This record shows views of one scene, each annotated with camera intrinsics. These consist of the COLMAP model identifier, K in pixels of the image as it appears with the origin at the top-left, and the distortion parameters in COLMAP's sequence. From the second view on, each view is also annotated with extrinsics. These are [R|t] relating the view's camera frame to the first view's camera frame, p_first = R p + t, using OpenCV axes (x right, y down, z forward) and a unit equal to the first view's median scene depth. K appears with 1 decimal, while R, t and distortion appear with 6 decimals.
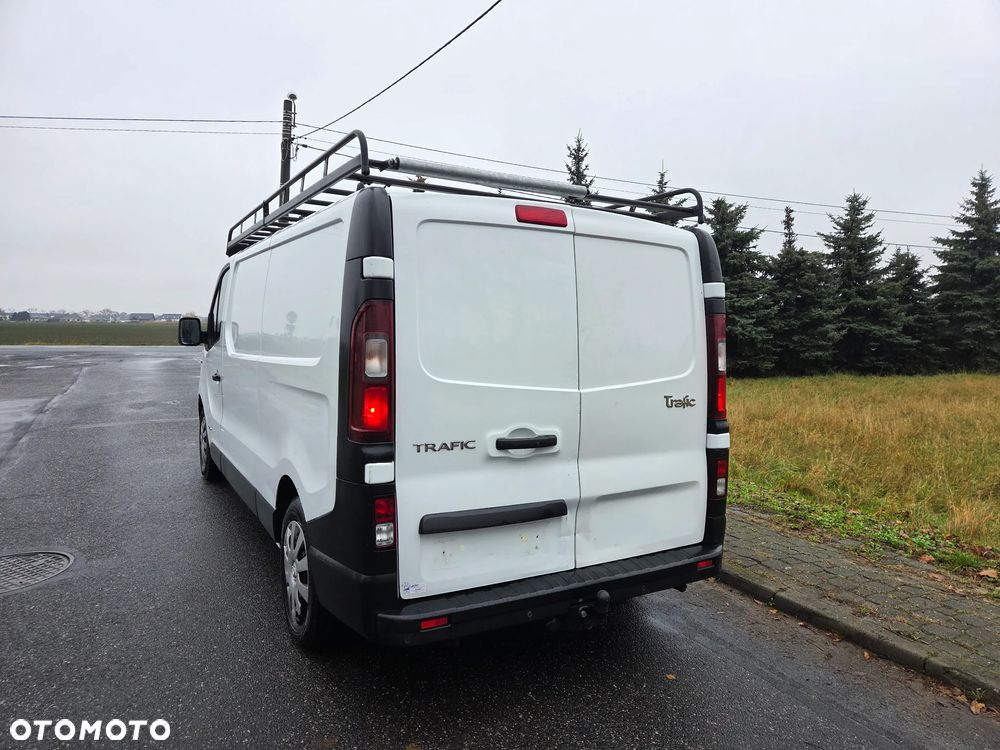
lens RADIAL K [[669.3, 0, 503.1], [0, 669.3, 370.1], [0, 0, 1]] dist [0.075619, -0.070331]
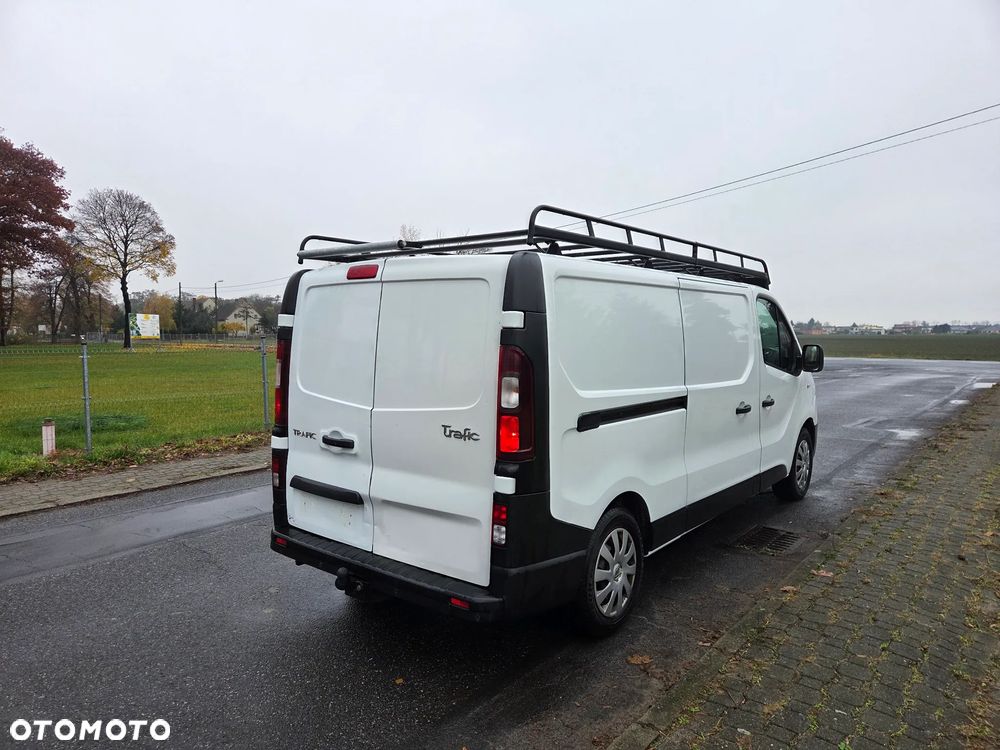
lens RADIAL K [[673.3, 0, 496.0], [0, 673.3, 378.4], [0, 0, 1]] dist [0.072719, -0.072284]
pose [[0.356370, 0.049232, -0.933047, 1.162706], [-0.054120, 0.998022, 0.031990, -0.066881], [0.932776, 0.039096, 0.358330, 0.656587]]
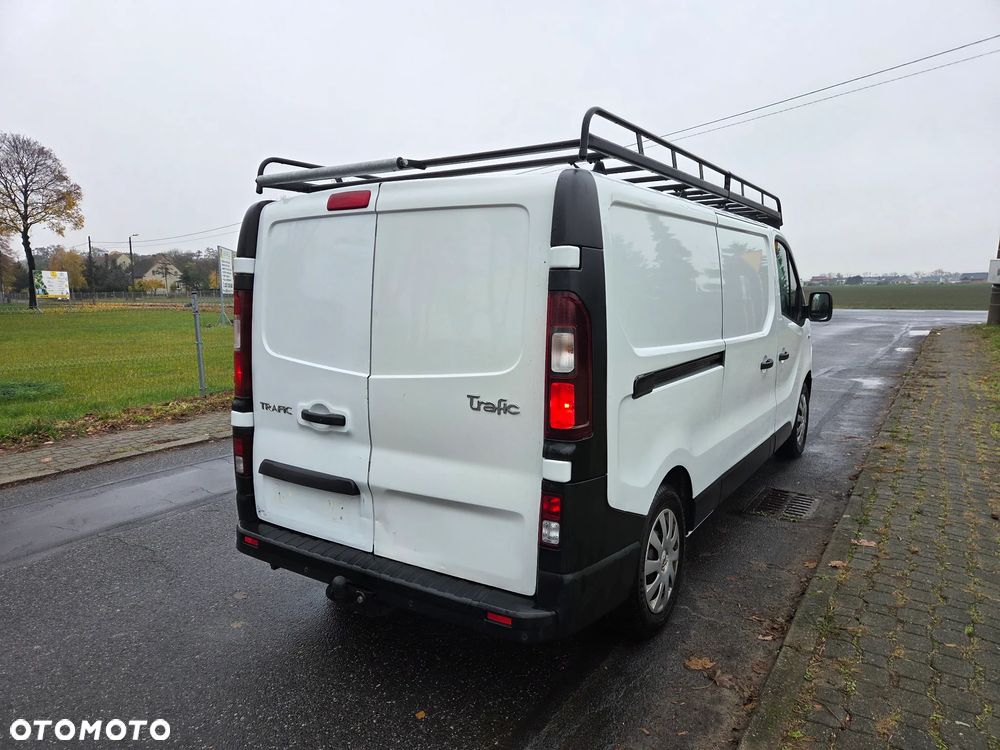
lens RADIAL K [[667.7, 0, 500.0], [0, 667.7, 375.0], [0, 0, 1]] dist [0.076637, -0.071389]
pose [[0.451532, 0.096083, -0.887067, 0.915567], [-0.040052, 0.995365, 0.087427, -0.054808], [0.891356, -0.003947, 0.453287, 0.624601]]
